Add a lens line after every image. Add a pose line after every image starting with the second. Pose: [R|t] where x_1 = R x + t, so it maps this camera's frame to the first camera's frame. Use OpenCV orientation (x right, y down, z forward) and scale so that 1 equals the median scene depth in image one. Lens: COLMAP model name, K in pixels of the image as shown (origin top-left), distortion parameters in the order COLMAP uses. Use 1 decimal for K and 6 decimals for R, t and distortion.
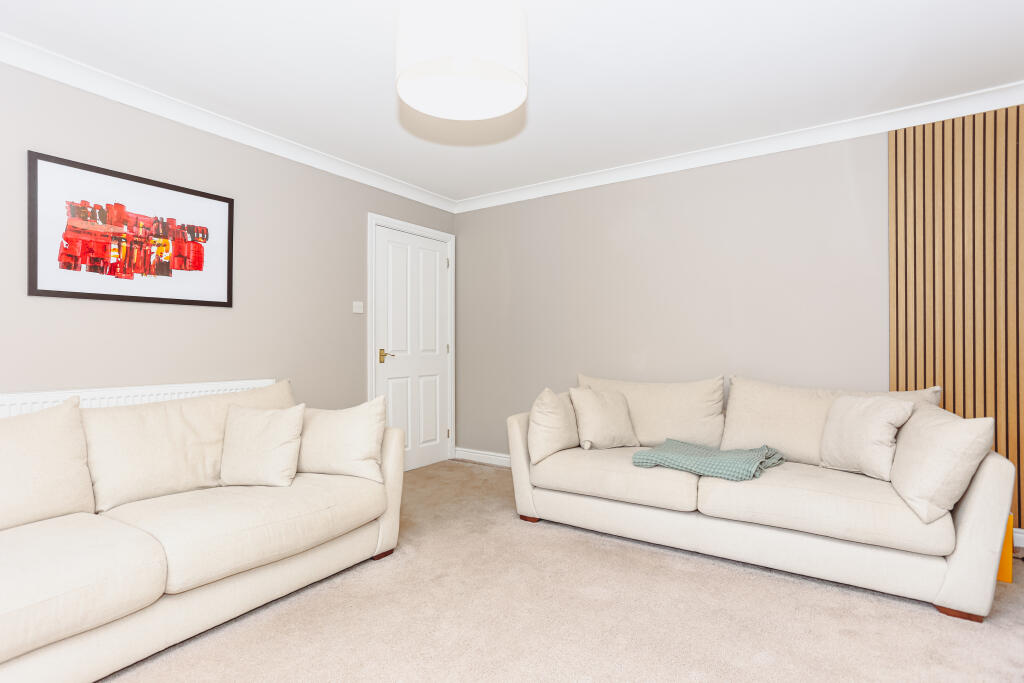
lens RADIAL K [[500.1, 0, 512.0], [0, 500.1, 341.5], [0, 0, 1]] dist [-0.046934, 0.026071]
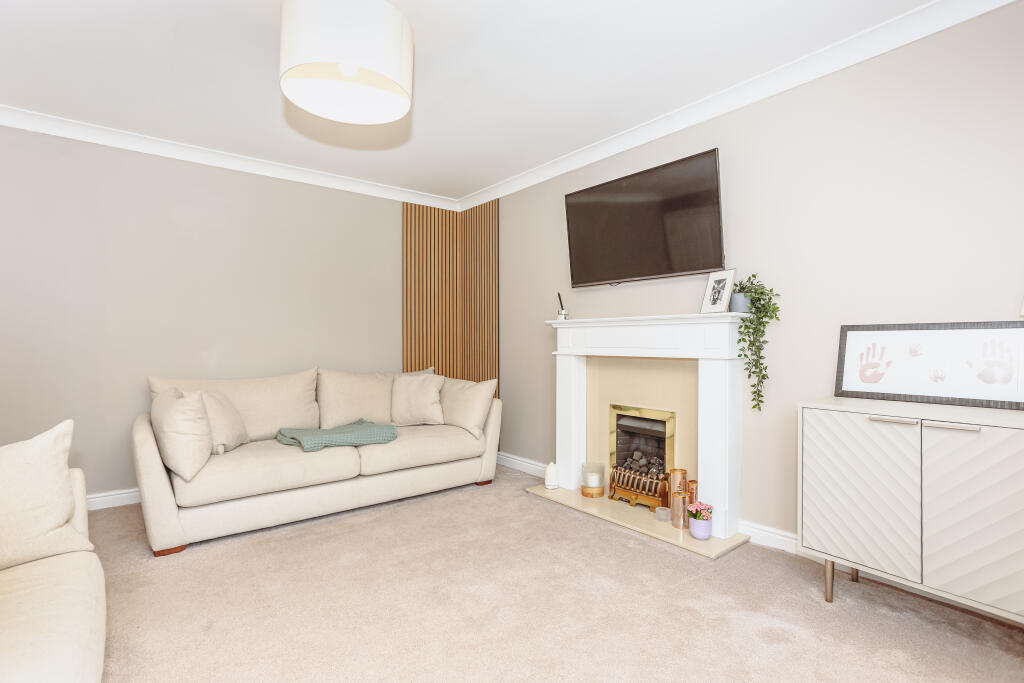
lens RADIAL K [[500.1, 0, 512.0], [0, 500.1, 341.5], [0, 0, 1]] dist [-0.046934, 0.026071]
pose [[0.283762, -0.000408, 0.958895, -0.706484], [-0.012040, 0.999920, 0.003989, -0.004730], [-0.958819, -0.012677, 0.283734, 0.268284]]
